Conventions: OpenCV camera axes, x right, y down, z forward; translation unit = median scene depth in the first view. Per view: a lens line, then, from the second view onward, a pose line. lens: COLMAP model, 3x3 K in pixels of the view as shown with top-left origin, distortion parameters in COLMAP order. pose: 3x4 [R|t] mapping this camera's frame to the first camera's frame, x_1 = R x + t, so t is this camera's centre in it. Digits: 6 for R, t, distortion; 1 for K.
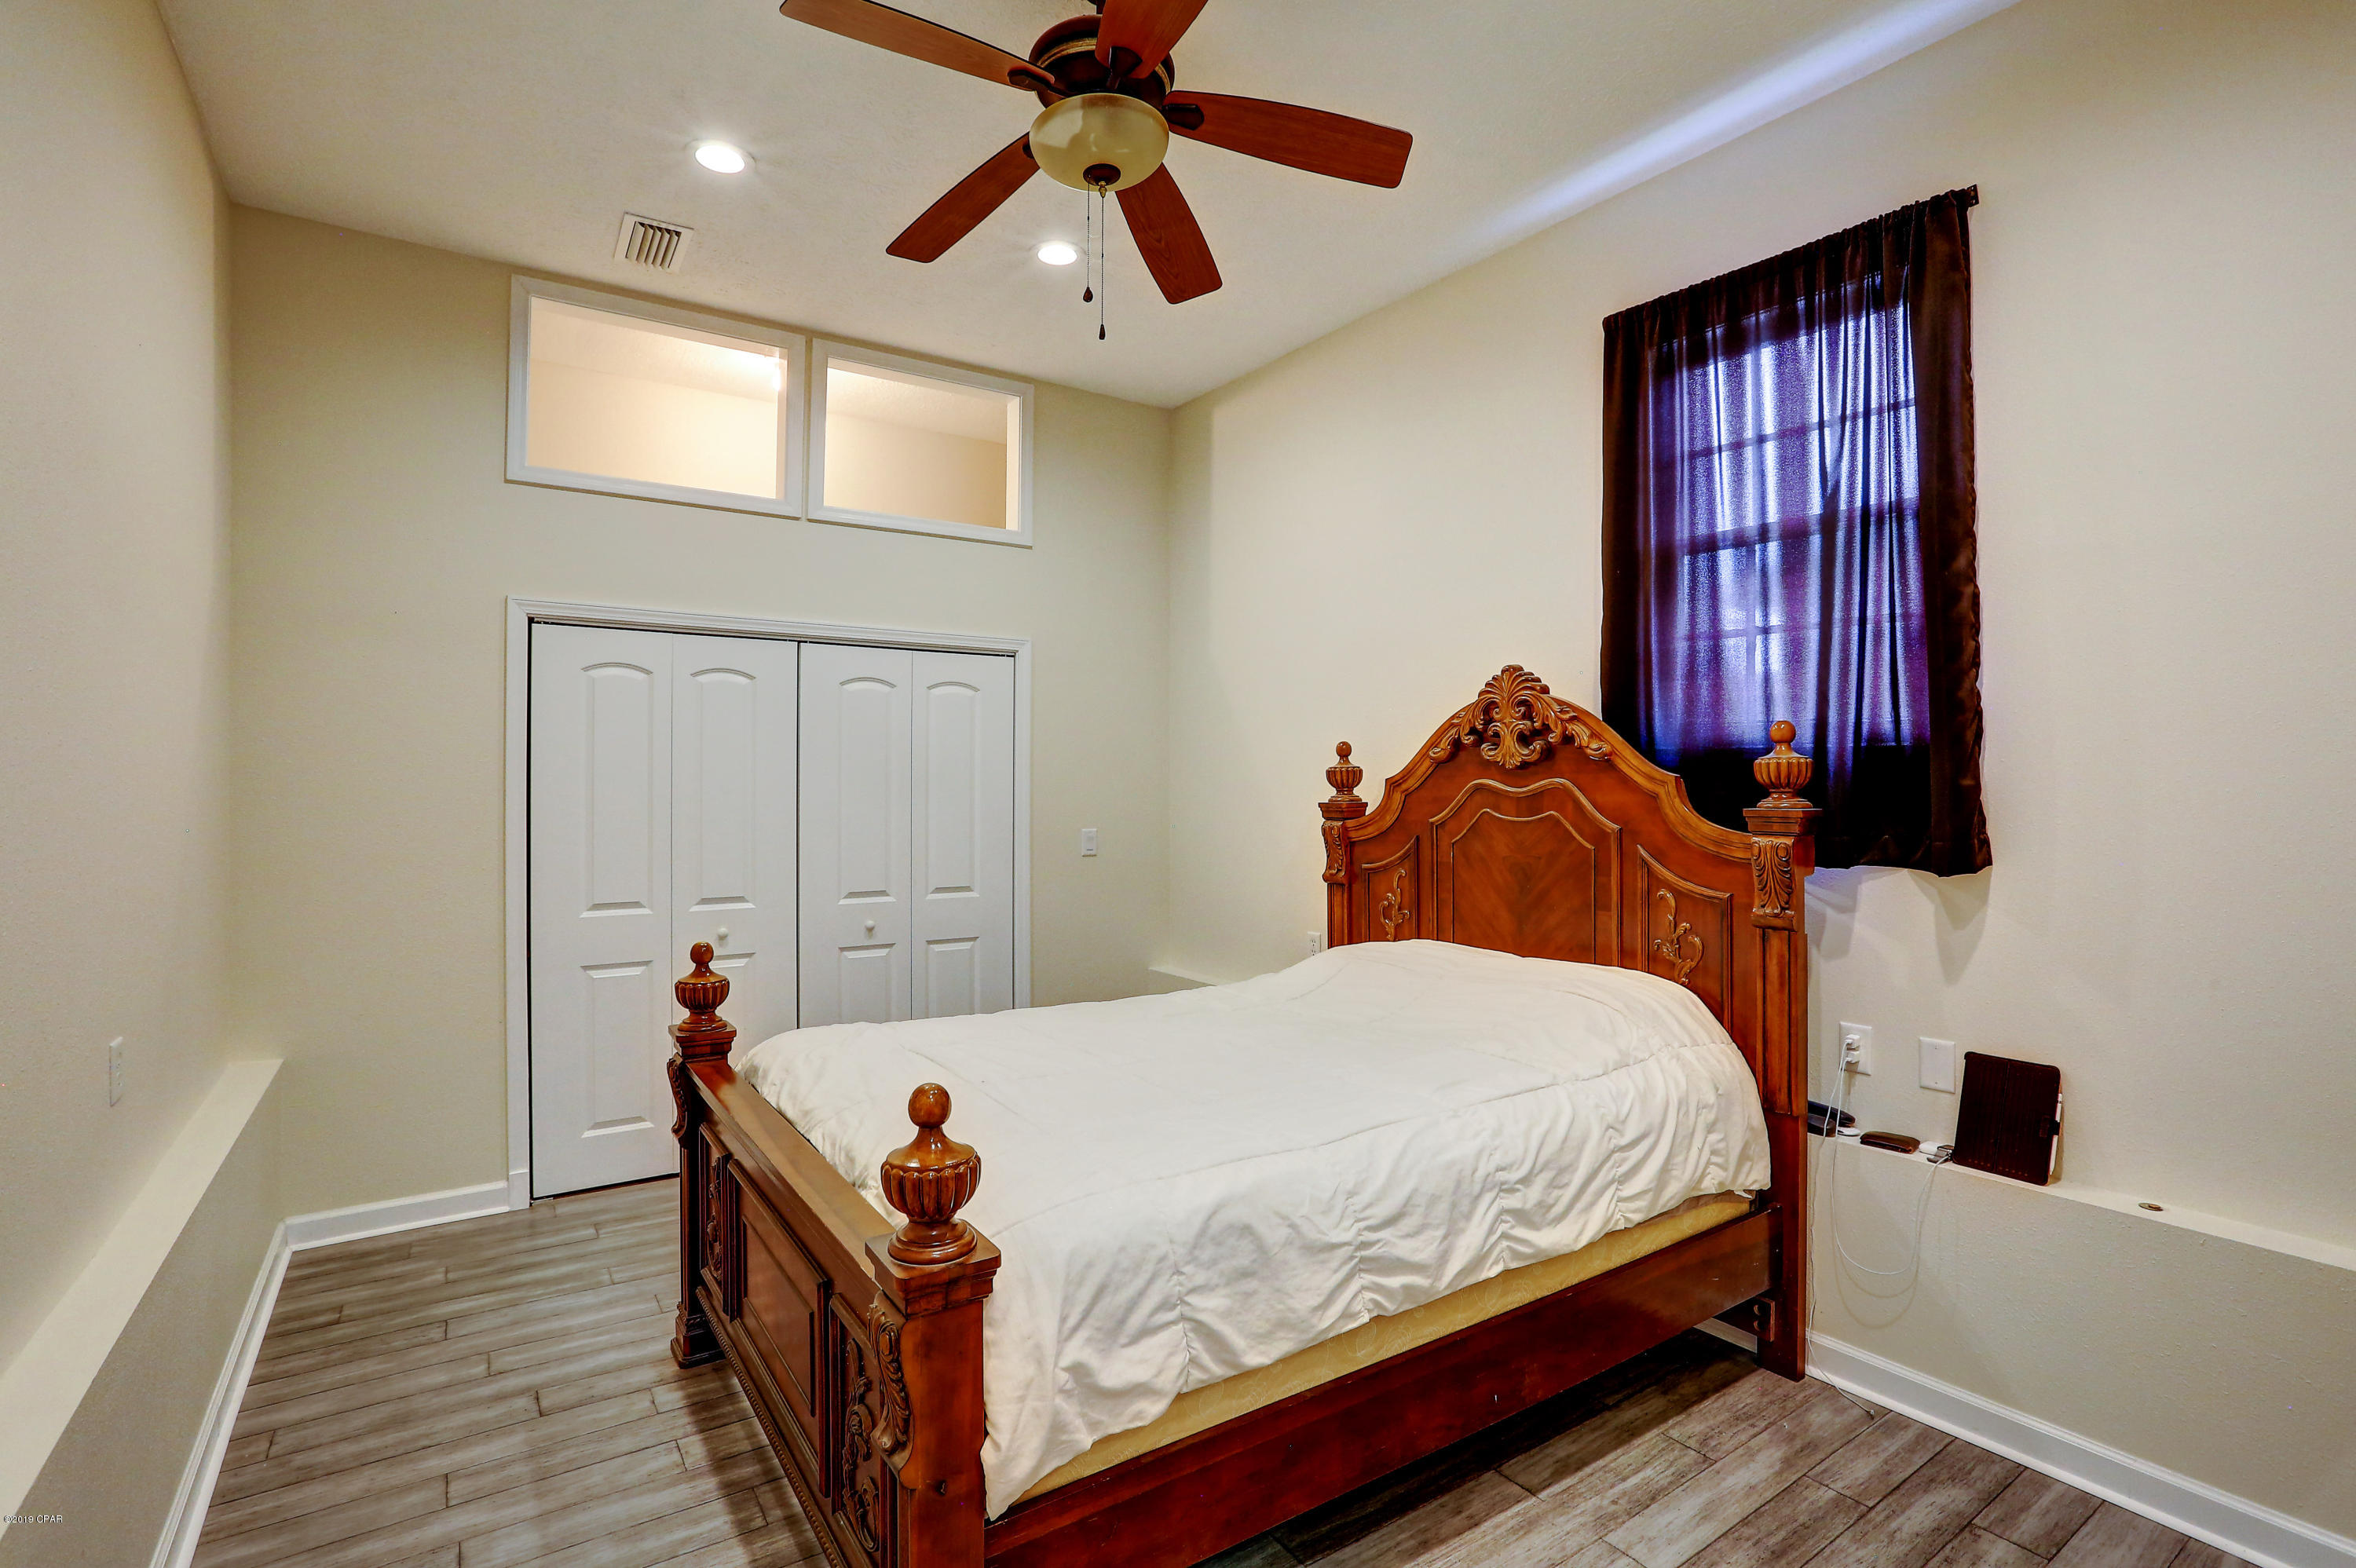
lens RADIAL K [[1074.1, 0, 1173.7], [0, 1074.1, 779.9], [0, 0, 1]] dist [-0.058367, 0.023781]
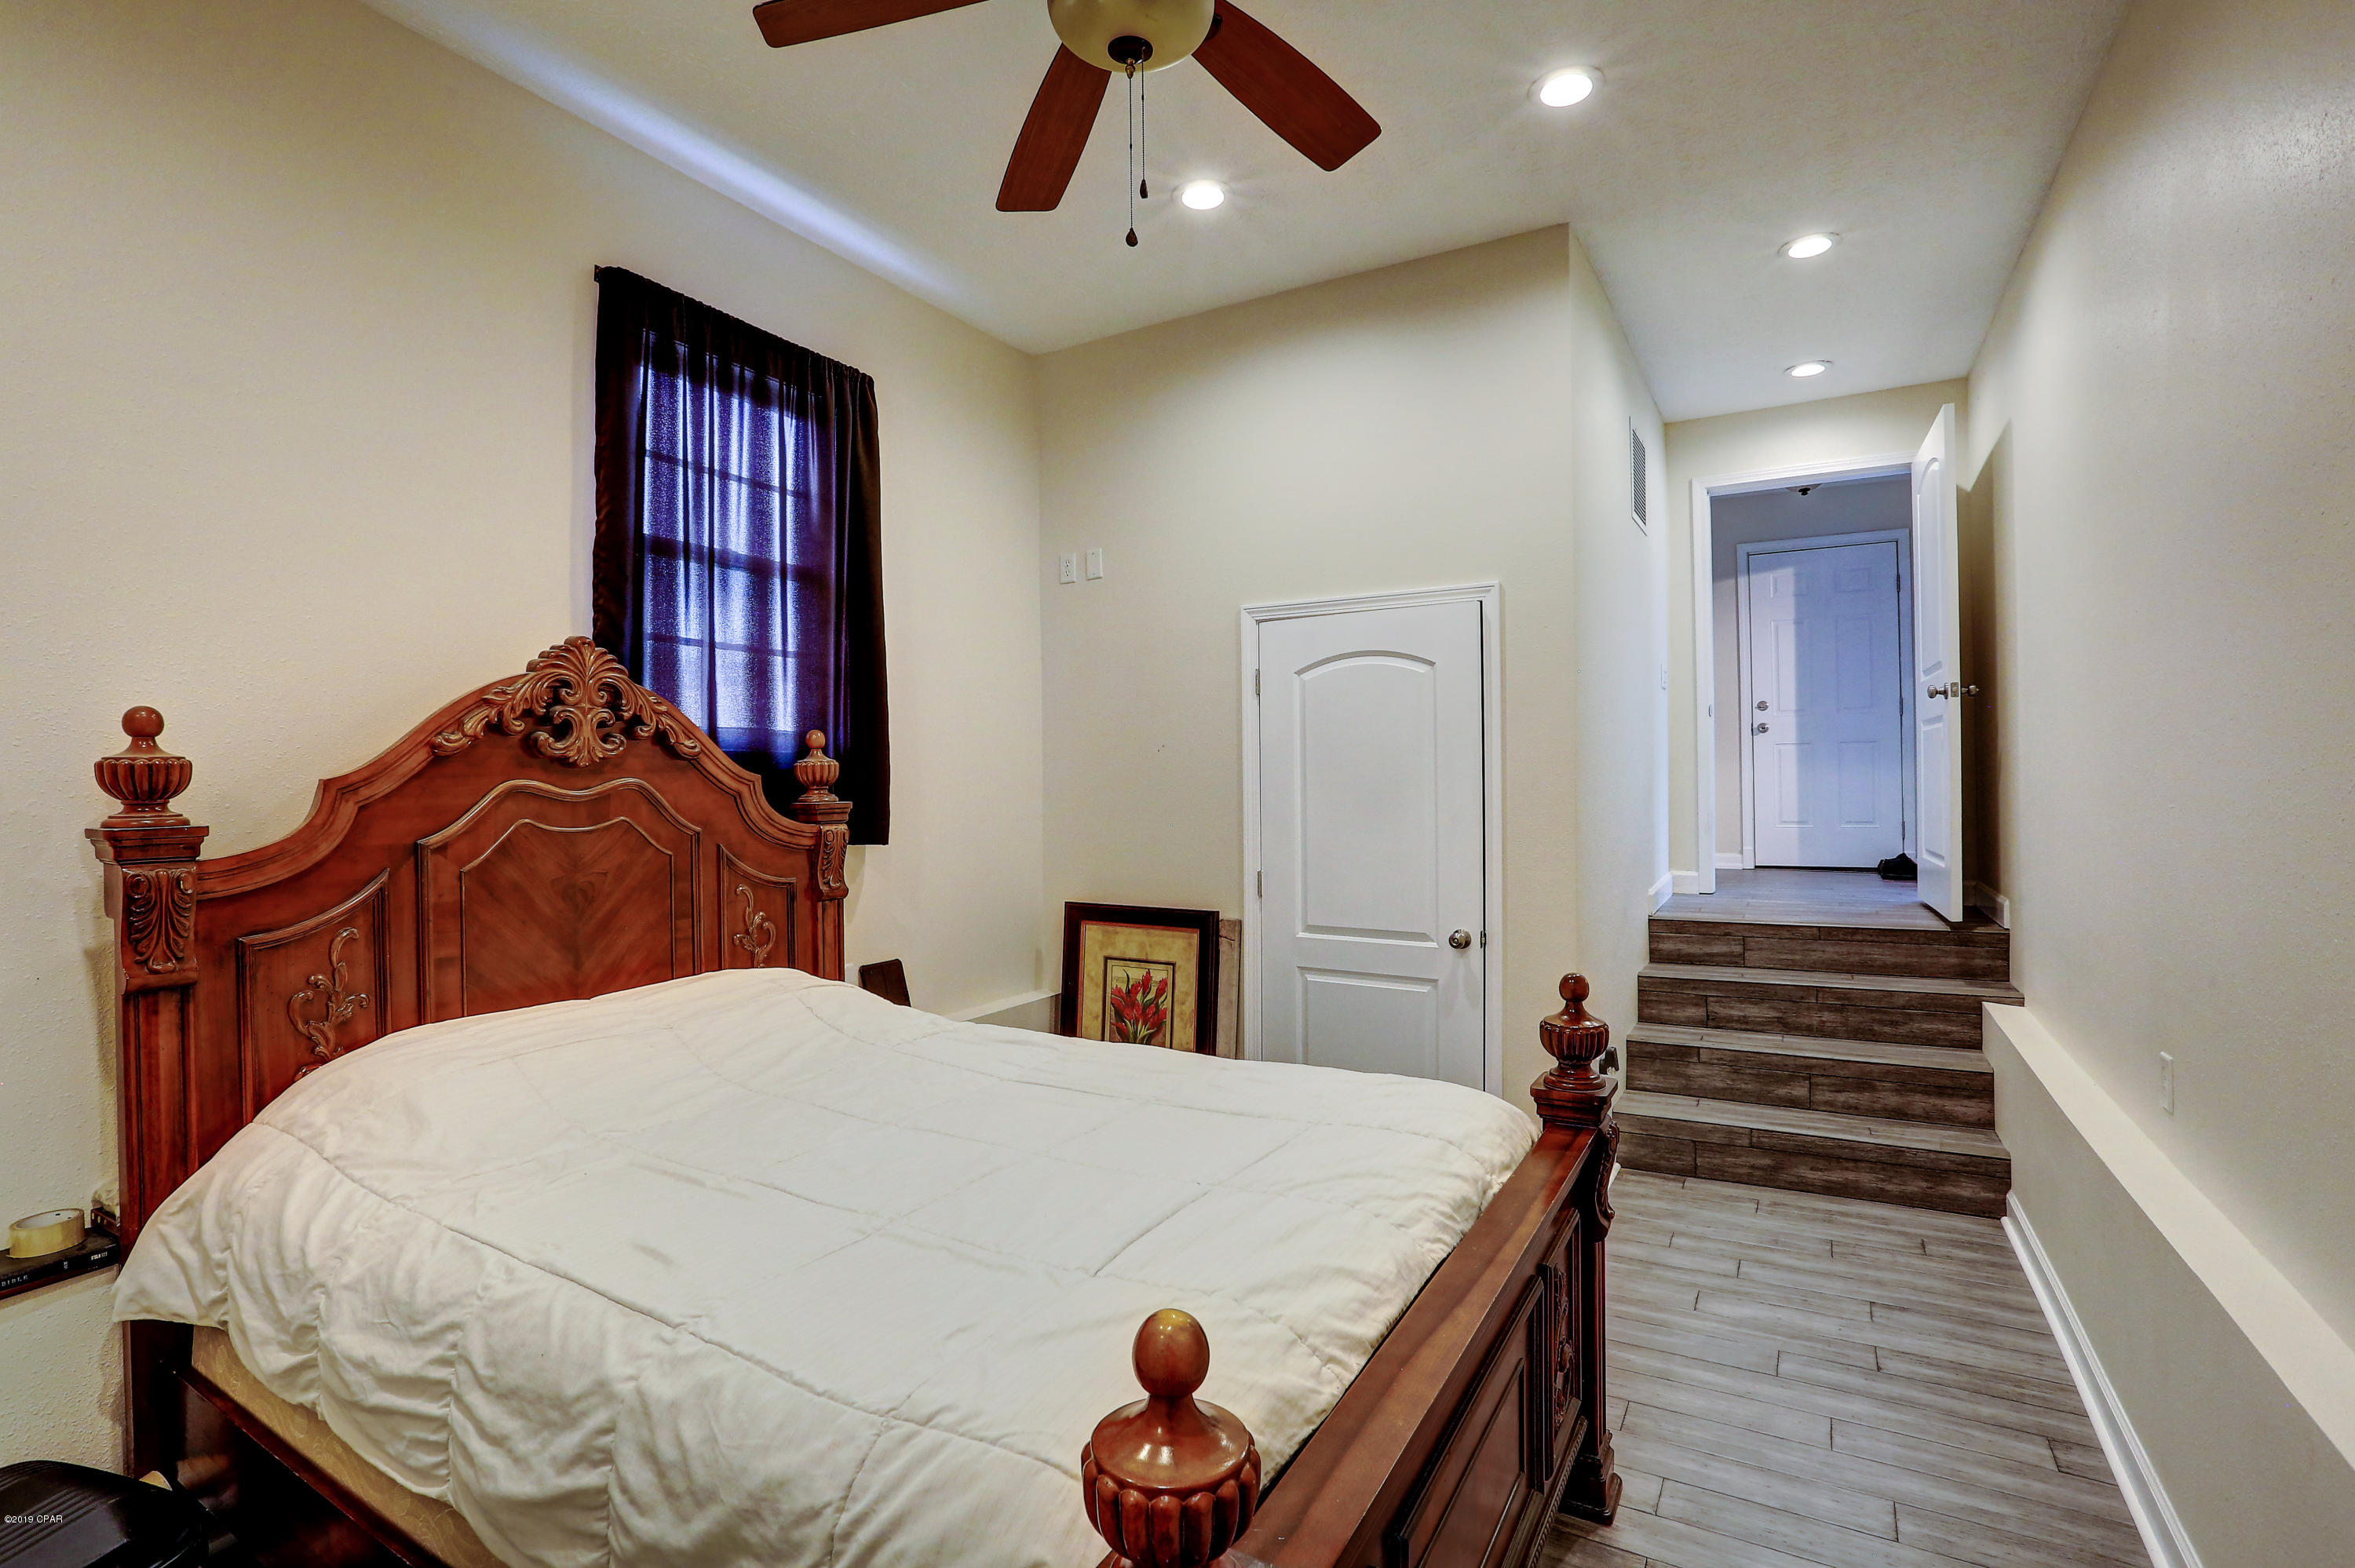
lens RADIAL K [[1073.6, 0, 1173.2], [0, 1073.6, 779.9], [0, 0, 1]] dist [-0.058367, 0.023781]
pose [[-0.423211, 0.006025, 0.906011, -0.595062], [0.012316, 0.999924, -0.000896, 0.006082], [-0.905947, 0.010779, -0.423253, 0.946695]]
